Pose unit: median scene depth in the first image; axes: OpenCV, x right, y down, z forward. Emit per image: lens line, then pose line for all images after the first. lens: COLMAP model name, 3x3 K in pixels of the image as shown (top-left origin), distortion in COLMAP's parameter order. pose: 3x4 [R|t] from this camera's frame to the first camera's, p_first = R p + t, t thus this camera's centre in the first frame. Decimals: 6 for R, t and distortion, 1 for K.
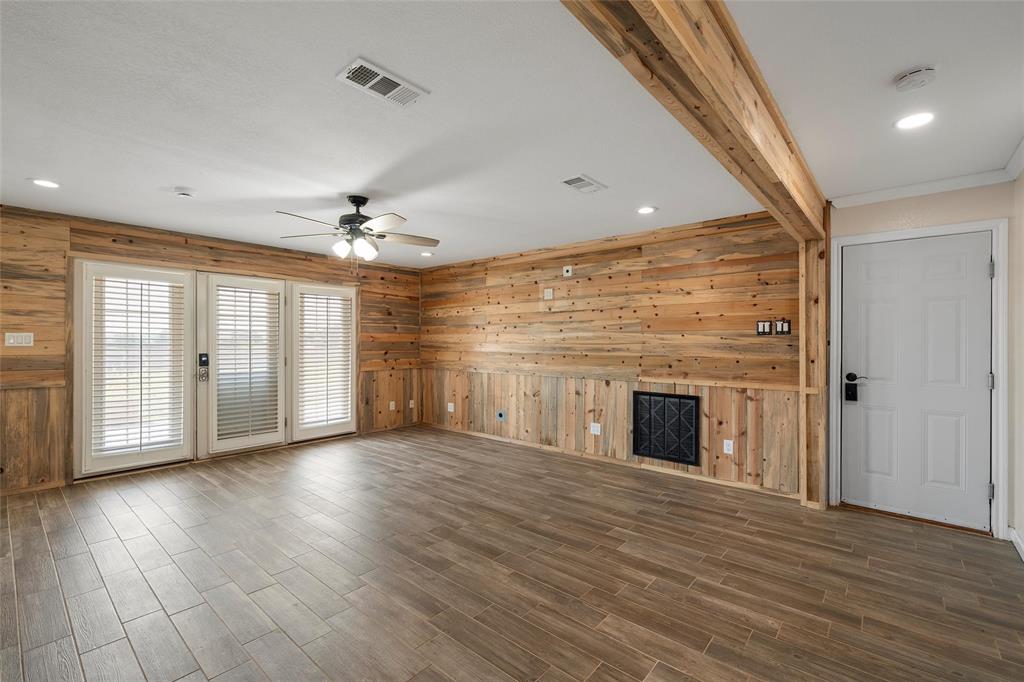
lens RADIAL K [[450.2, 0, 510.8], [0, 450.2, 357.9], [0, 0, 1]] dist [0.000910, -0.000387]
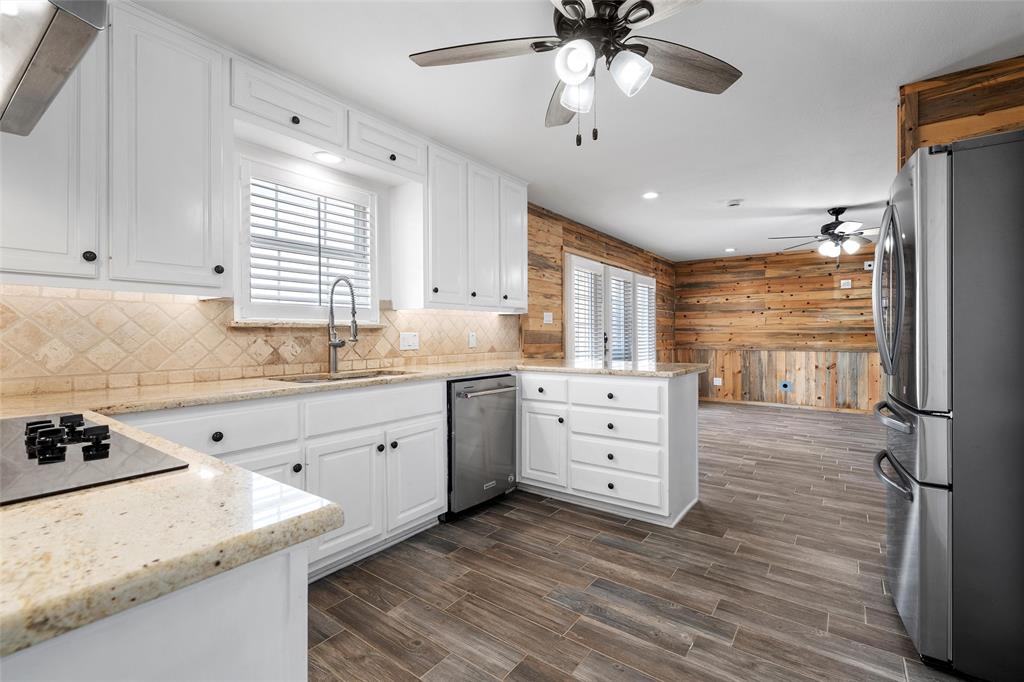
lens RADIAL K [[450.2, 0, 516.5], [0, 450.2, 336.0], [0, 0, 1]] dist [0.000910, -0.000387]
pose [[0.996642, -0.003117, 0.081825, -0.856748], [0.005558, 0.999546, -0.029626, 0.028216], [-0.081695, 0.029981, 0.996206, -0.132807]]
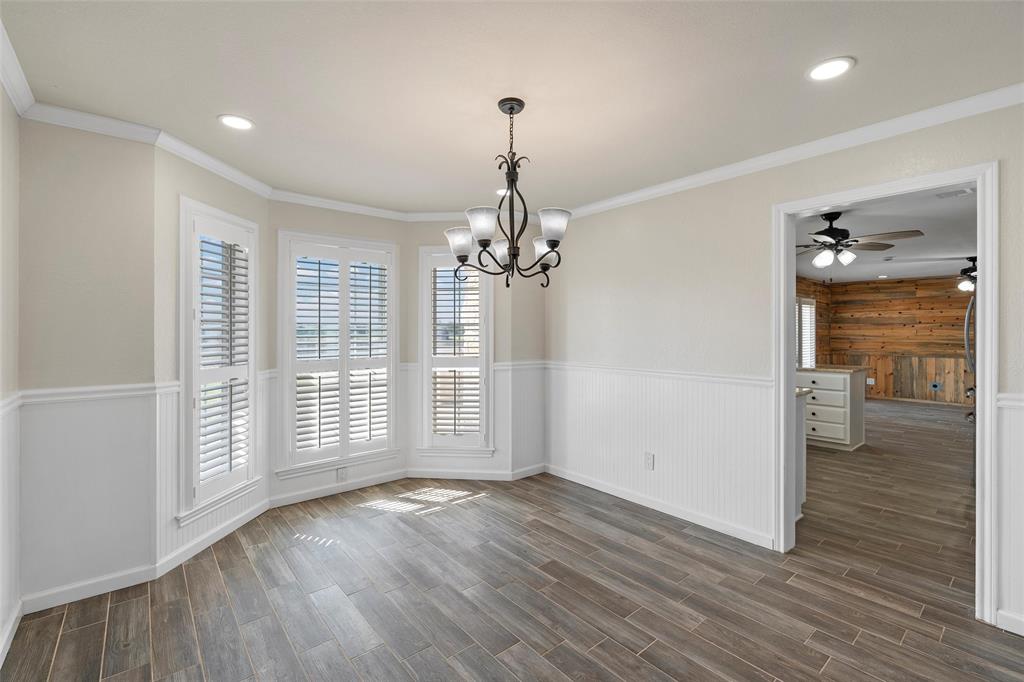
lens RADIAL K [[450.2, 0, 516.8], [0, 450.2, 331.6], [0, 0, 1]] dist [0.000910, -0.000387]
pose [[0.988935, 0.003174, -0.148316, -1.181871], [-0.008411, 0.999363, -0.034693, 0.014071], [0.148111, 0.035556, 0.988331, -0.661031]]
